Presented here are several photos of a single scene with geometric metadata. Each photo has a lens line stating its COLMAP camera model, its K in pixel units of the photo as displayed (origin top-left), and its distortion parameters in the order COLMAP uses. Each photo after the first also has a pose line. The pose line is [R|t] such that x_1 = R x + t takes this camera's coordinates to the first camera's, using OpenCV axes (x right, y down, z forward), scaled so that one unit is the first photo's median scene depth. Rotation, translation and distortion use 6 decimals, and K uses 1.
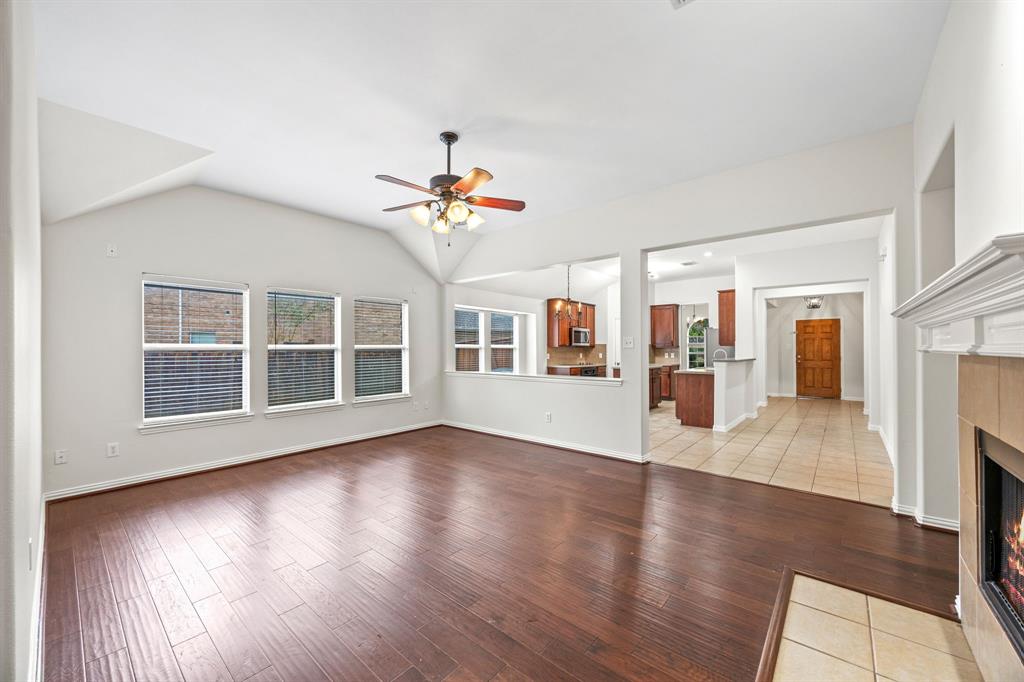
lens RADIAL K [[391.3, 0, 514.4], [0, 391.3, 345.4], [0, 0, 1]] dist [-0.000756, -0.000070]
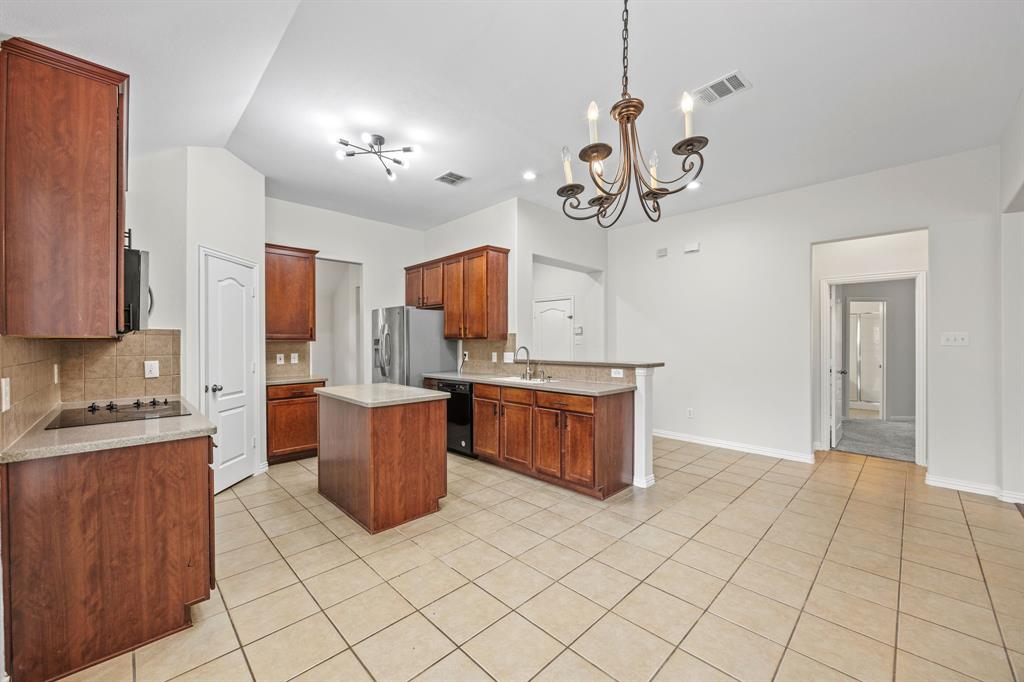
lens RADIAL K [[397.3, 0, 514.8], [0, 397.3, 342.3], [0, 0, 1]] dist [0.000837, 0.000093]
pose [[0.086431, 0.002416, 0.996255, -0.053386], [-0.008889, 0.999959, -0.001654, 0.004438], [-0.996218, -0.008712, 0.086449, 0.704212]]
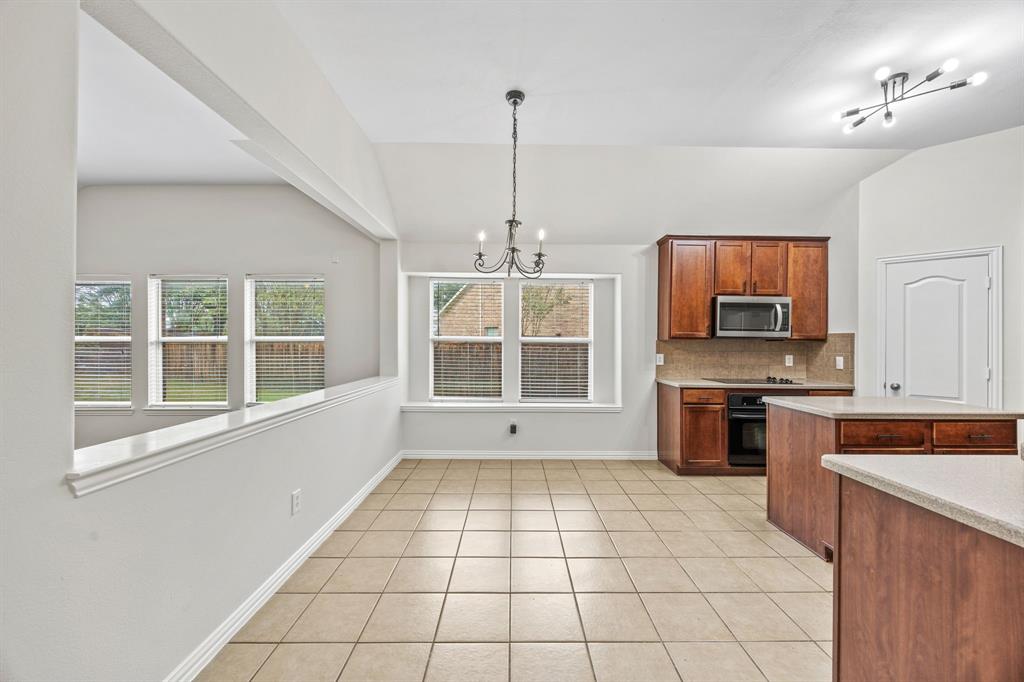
lens RADIAL K [[389.6, 0, 514.7], [0, 389.6, 341.2], [0, 0, 1]] dist [-0.000945, -0.000262]
pose [[0.651228, 0.004969, -0.758866, 0.304554], [-0.001207, 0.999984, 0.005512, 0.002722], [0.758881, -0.002673, 0.651224, 0.496149]]
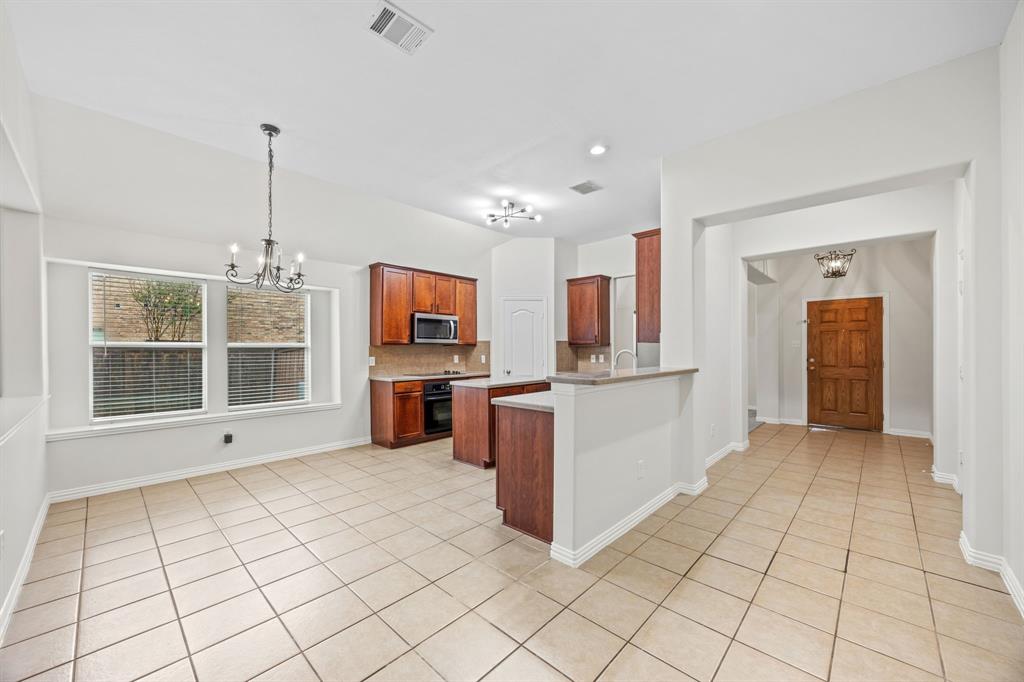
lens RADIAL K [[392.9, 0, 516.6], [0, 392.9, 346.9], [0, 0, 1]] dist [-0.000540, -0.000032]
pose [[0.998740, -0.001956, -0.050150, 0.305417], [0.002313, 0.999972, 0.007056, 0.002148], [0.050135, -0.007163, 0.998717, 0.372862]]
